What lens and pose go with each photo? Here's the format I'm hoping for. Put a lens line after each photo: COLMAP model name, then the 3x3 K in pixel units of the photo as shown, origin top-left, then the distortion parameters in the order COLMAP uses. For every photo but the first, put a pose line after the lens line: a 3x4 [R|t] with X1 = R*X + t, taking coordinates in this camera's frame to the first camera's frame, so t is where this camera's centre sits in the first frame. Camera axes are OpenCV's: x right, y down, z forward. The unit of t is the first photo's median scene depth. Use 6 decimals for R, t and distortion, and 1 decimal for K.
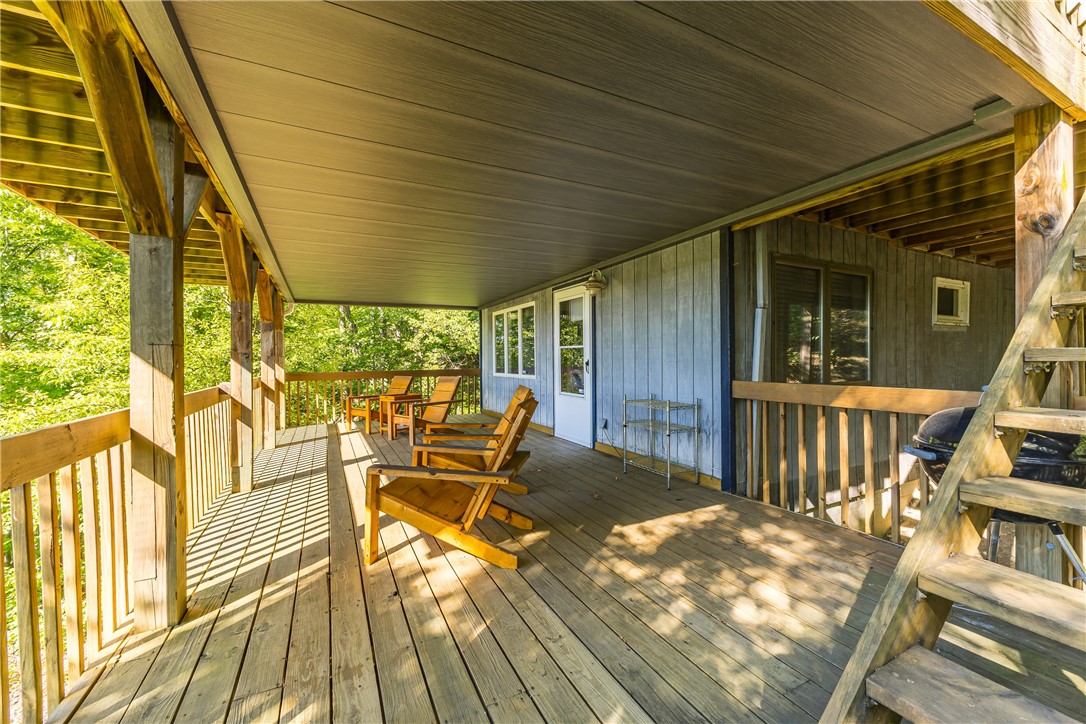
lens RADIAL K [[432.2, 0, 540.6], [0, 432.2, 363.3], [0, 0, 1]] dist [0.004458, -0.002352]
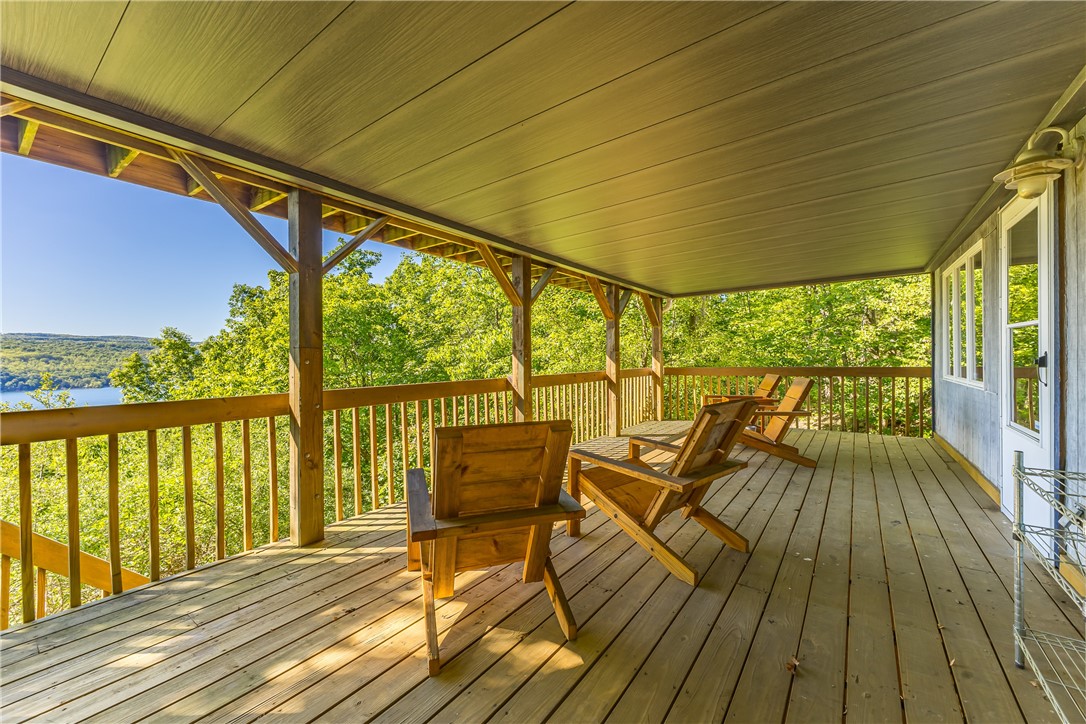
lens RADIAL K [[427.7, 0, 527.4], [0, 427.7, 365.0], [0, 0, 1]] dist [-0.000855, 0.000017]
pose [[0.454146, 0.018131, -0.890743, 0.353840], [0.000341, 0.999789, 0.020524, -0.008901], [0.890927, -0.009625, 0.454044, 0.506349]]
